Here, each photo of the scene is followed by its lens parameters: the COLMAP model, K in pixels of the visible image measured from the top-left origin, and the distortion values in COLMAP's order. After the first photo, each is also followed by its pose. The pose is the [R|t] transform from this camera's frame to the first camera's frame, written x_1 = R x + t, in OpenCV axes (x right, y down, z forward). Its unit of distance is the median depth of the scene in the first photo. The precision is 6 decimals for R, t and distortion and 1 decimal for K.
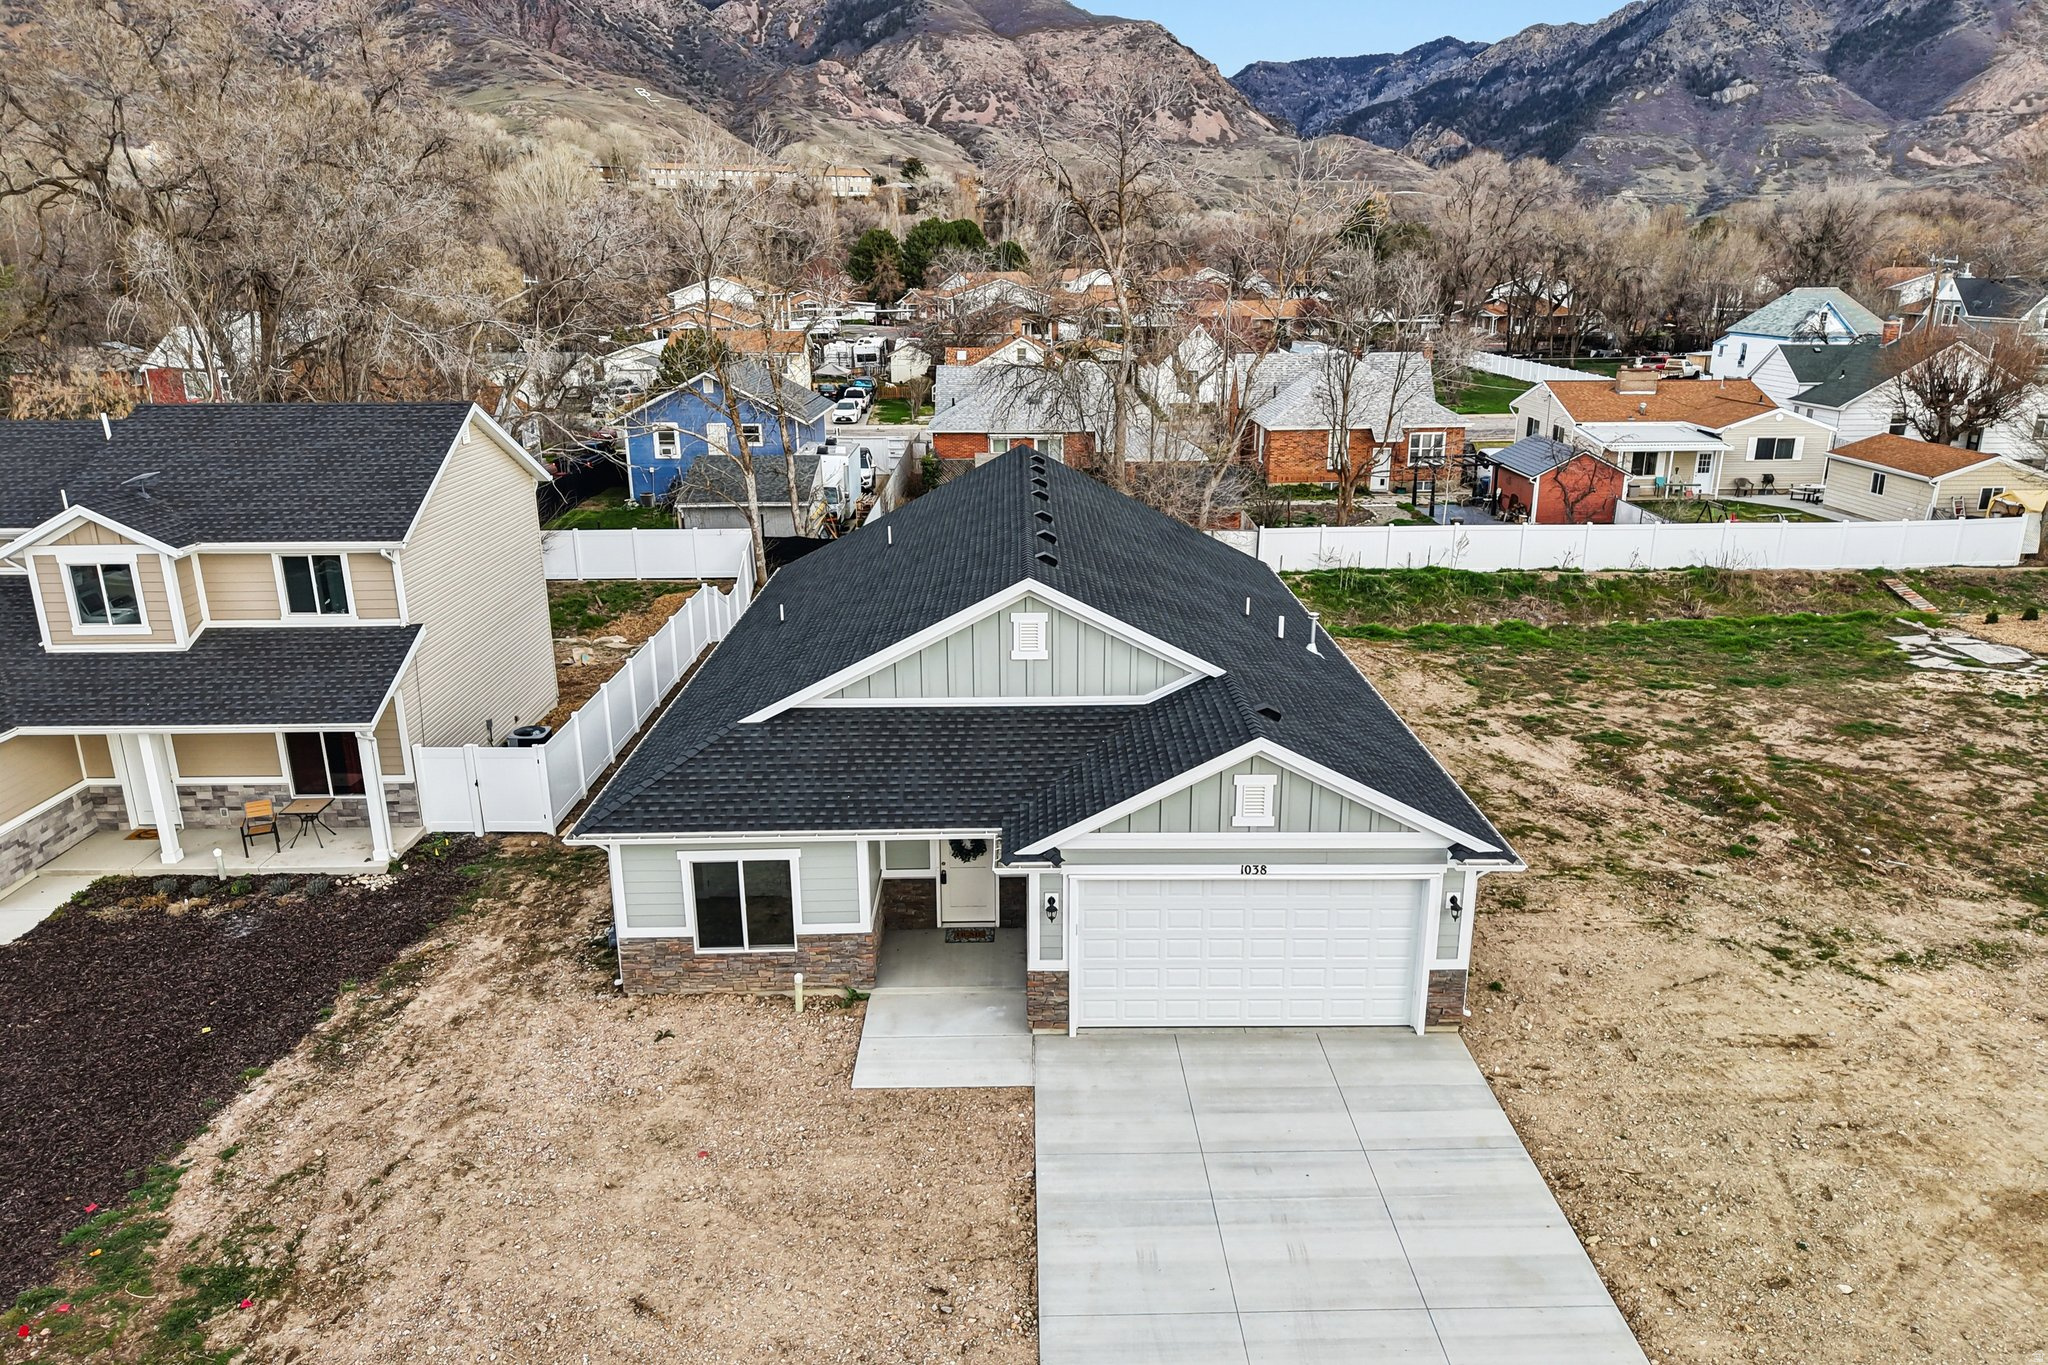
lens RADIAL K [[1368.5, 0, 1030.8], [0, 1368.5, 684.9], [0, 0, 1]] dist [0.019015, -0.011401]
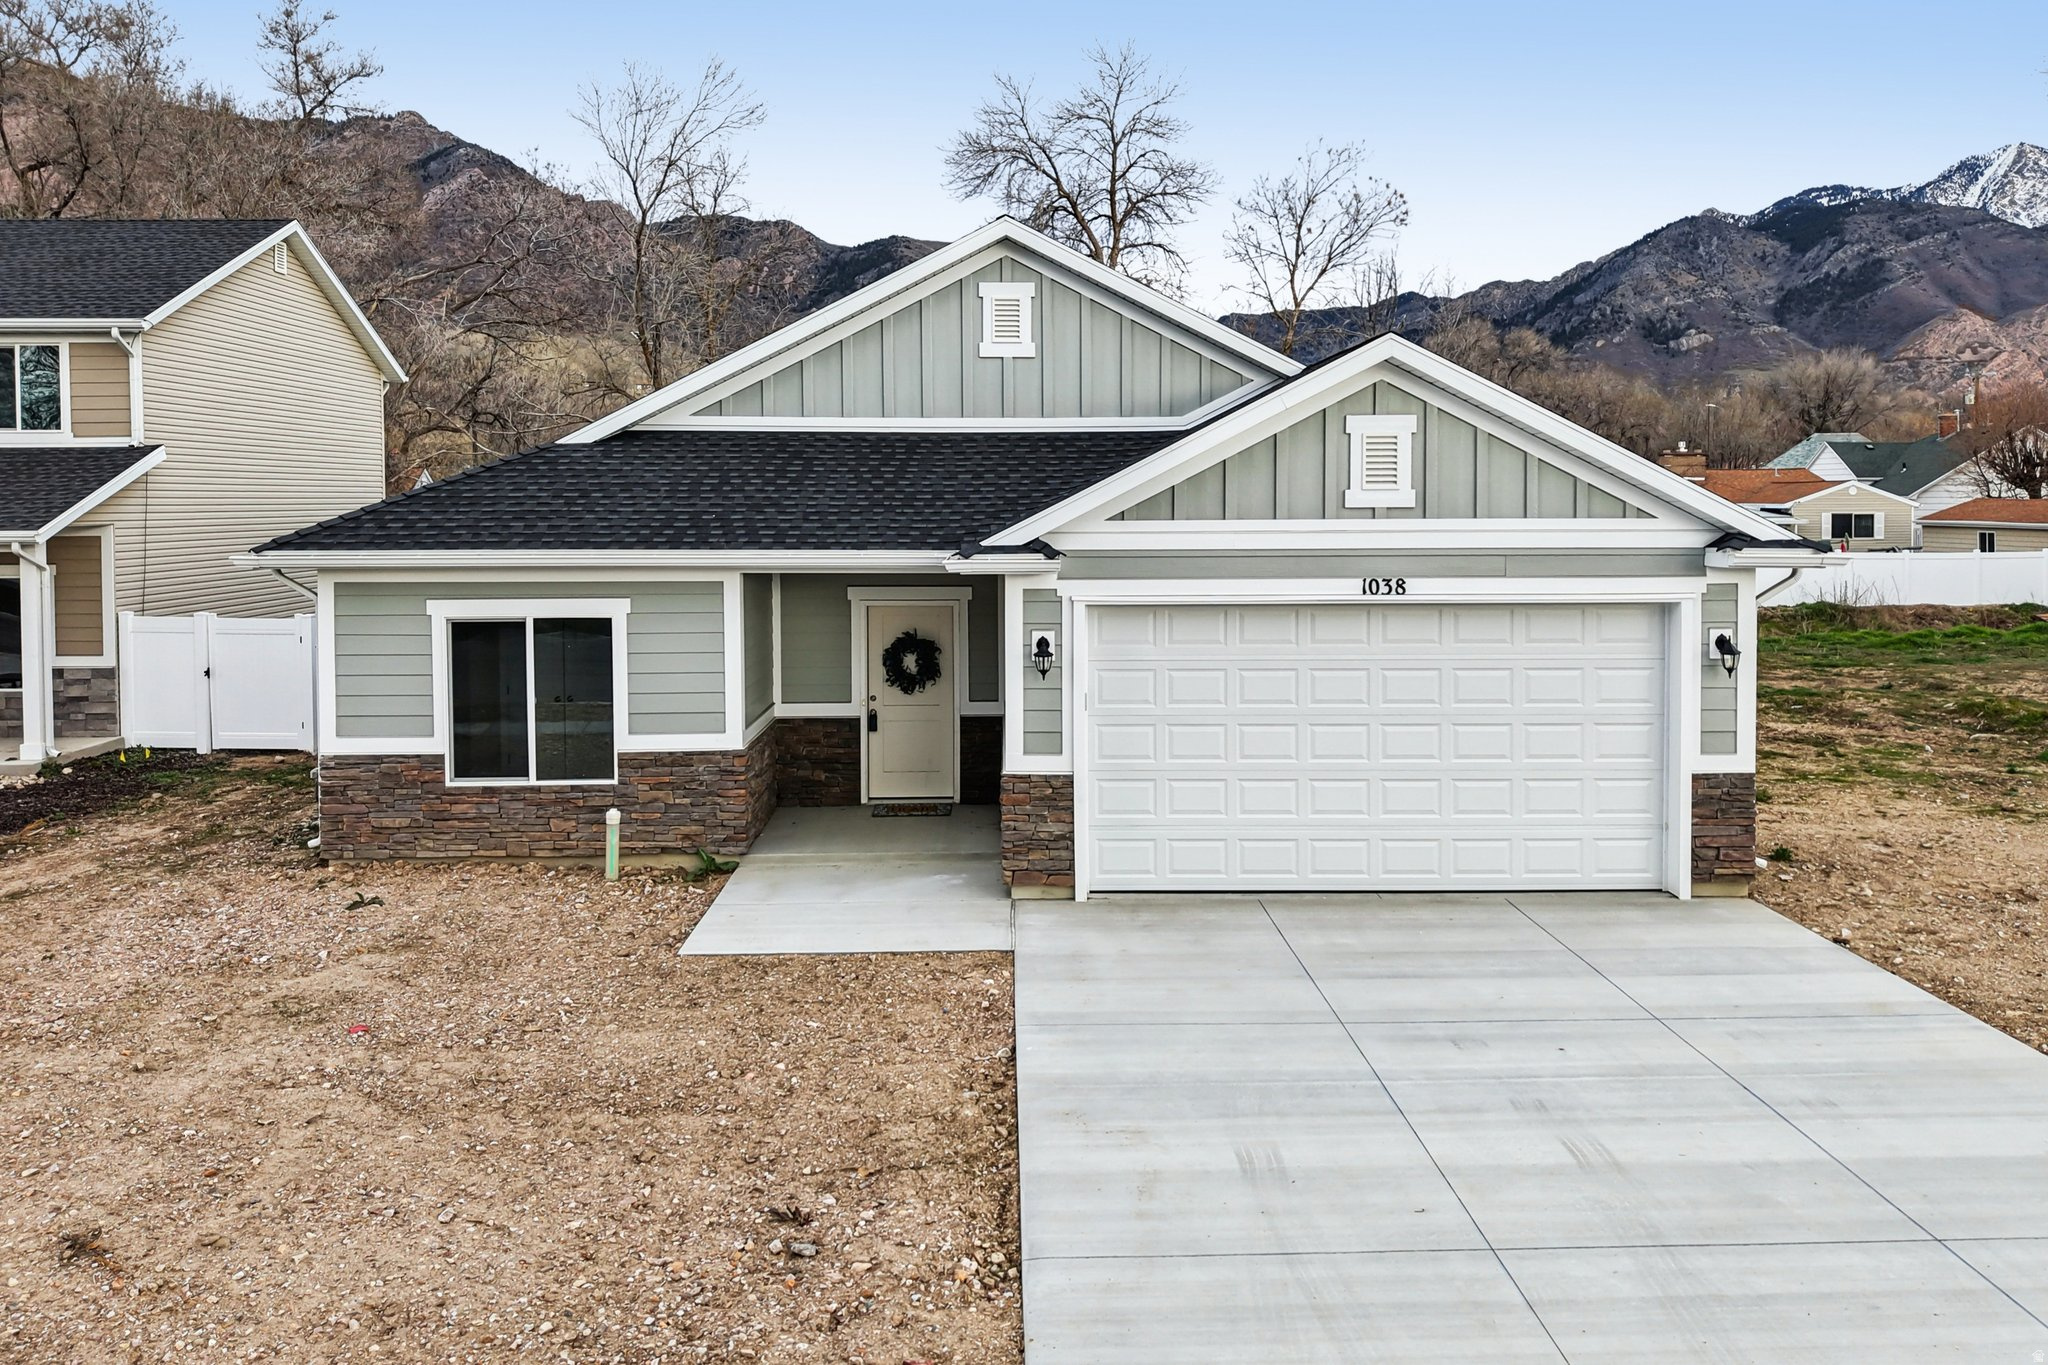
lens RADIAL K [[1426.0, 0, 1025.6], [0, 1426.0, 533.3], [0, 0, 1]] dist [0.022338, -0.019918]
pose [[0.999962, 0.002190, 0.008473, 0.001931], [0.000179, 0.962857, -0.270013, 0.251937], [-0.008750, 0.270004, 0.962819, 0.358655]]
